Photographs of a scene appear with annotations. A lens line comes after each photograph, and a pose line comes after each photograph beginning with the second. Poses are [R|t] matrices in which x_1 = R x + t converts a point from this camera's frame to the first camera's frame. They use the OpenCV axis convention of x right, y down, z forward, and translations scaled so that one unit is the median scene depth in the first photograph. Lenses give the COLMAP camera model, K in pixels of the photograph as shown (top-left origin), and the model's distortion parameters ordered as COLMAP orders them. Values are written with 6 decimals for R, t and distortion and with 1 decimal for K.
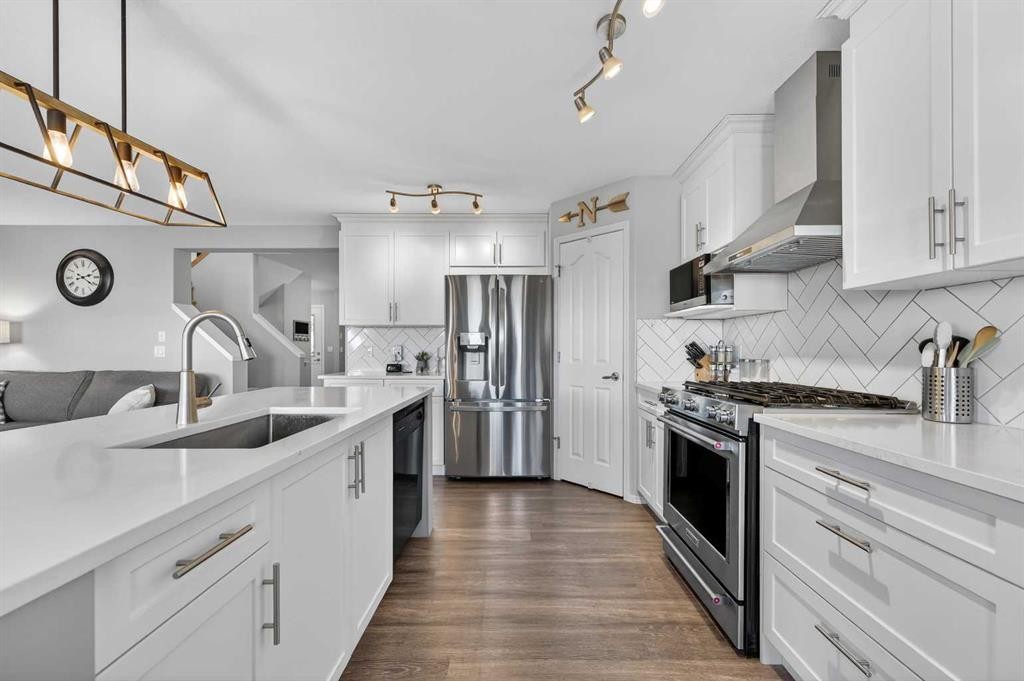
lens RADIAL K [[404.3, 0, 514.8], [0, 404.3, 348.1], [0, 0, 1]] dist [-0.000025, 0.000280]
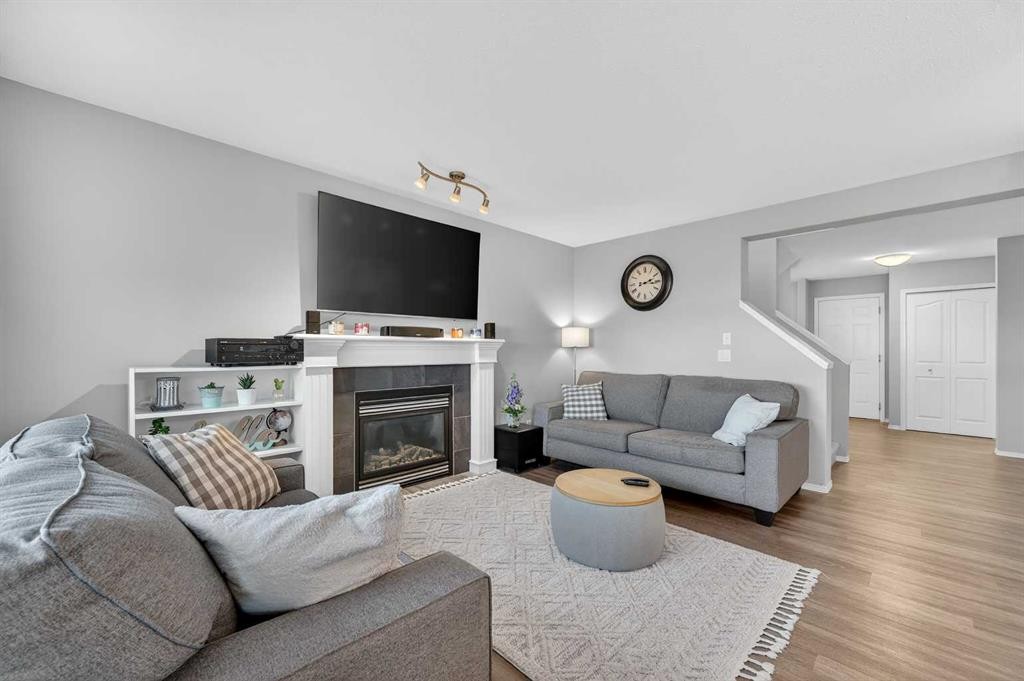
lens RADIAL K [[404.8, 0, 514.4], [0, 404.8, 349.6], [0, 0, 1]] dist [-0.000272, 0.000004]
pose [[0.708805, -0.000537, -0.705404, -0.764863], [-0.002343, 0.999992, -0.003115, -0.001787], [0.705401, 0.003861, 0.708798, 0.047182]]
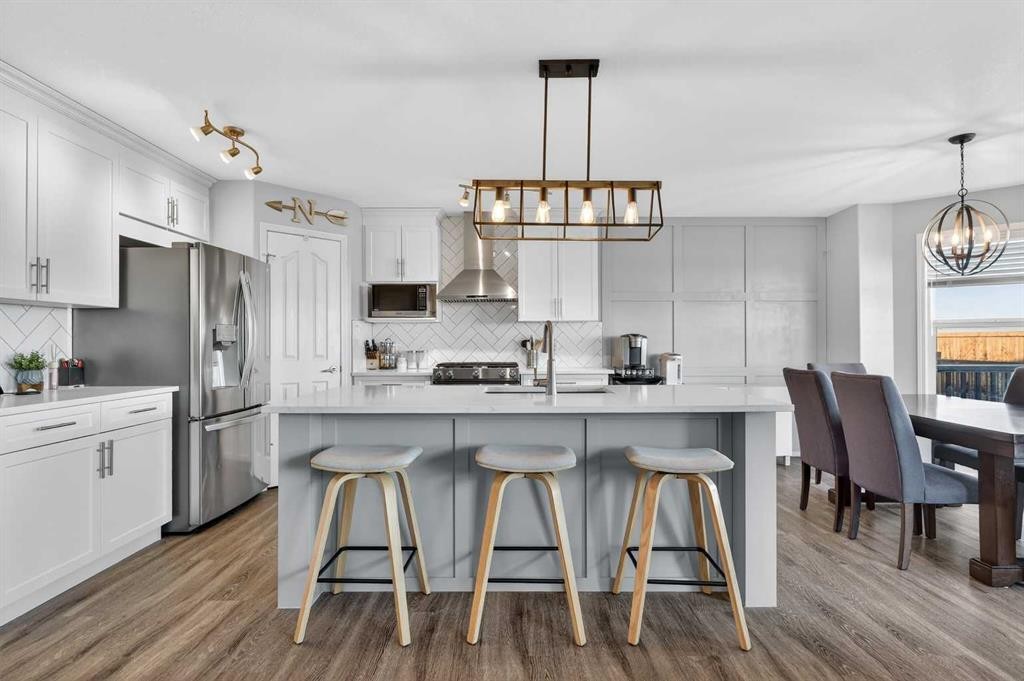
lens RADIAL K [[521.5, 0, 514.9], [0, 521.5, 337.7], [0, 0, 1]] dist [0.002652, 0.000565]
pose [[-0.004768, 0.009069, 0.999948, -1.164934], [0.002872, 0.999955, -0.009056, -0.003333], [-0.999985, 0.002829, -0.004794, 0.485245]]
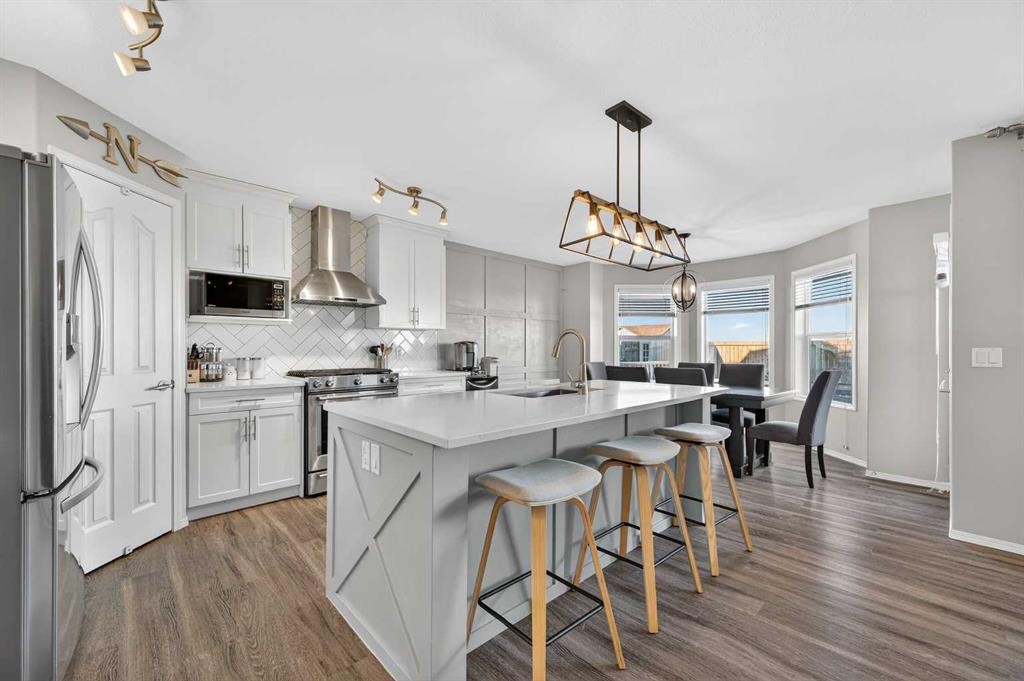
lens RADIAL K [[409.9, 0, 512.3], [0, 409.9, 349.9], [0, 0, 1]] dist [0.000043, -0.000050]
pose [[-0.687121, -0.003531, 0.726535, -0.788491], [0.000009, 0.999988, 0.004868, -0.004138], [-0.726543, 0.003351, -0.687113, 1.022433]]
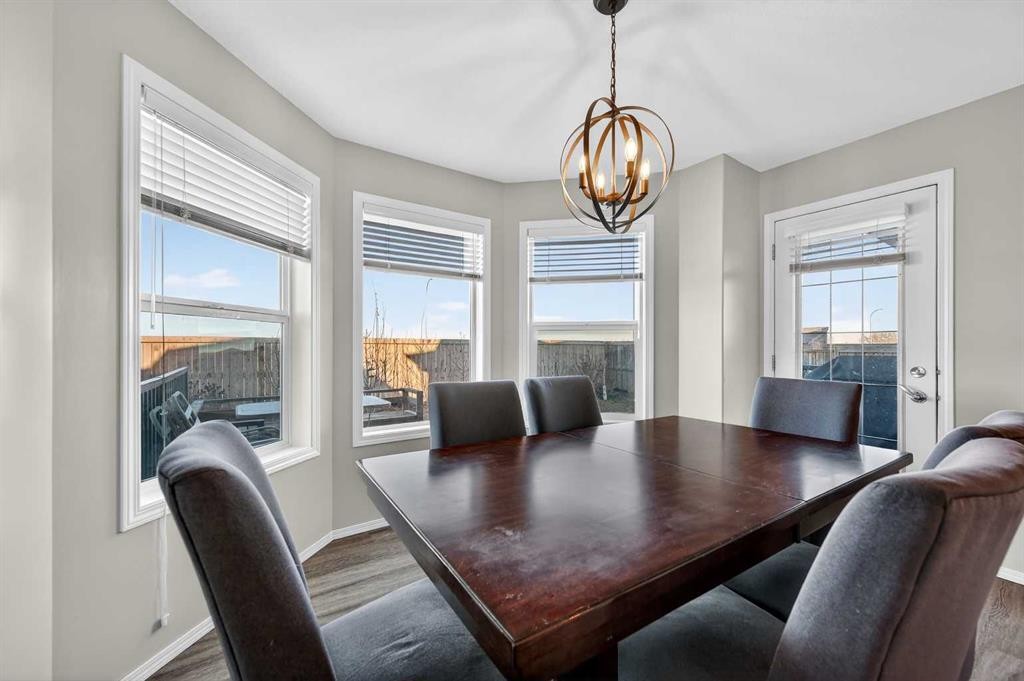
lens RADIAL K [[404.8, 0, 514.4], [0, 404.8, 349.6], [0, 0, 1]] dist [-0.000272, 0.000004]
pose [[-0.821675, 0.001533, -0.569955, 0.176370], [-0.001228, 0.999989, 0.004460, 0.000291], [0.569956, 0.004365, -0.821664, -0.060284]]
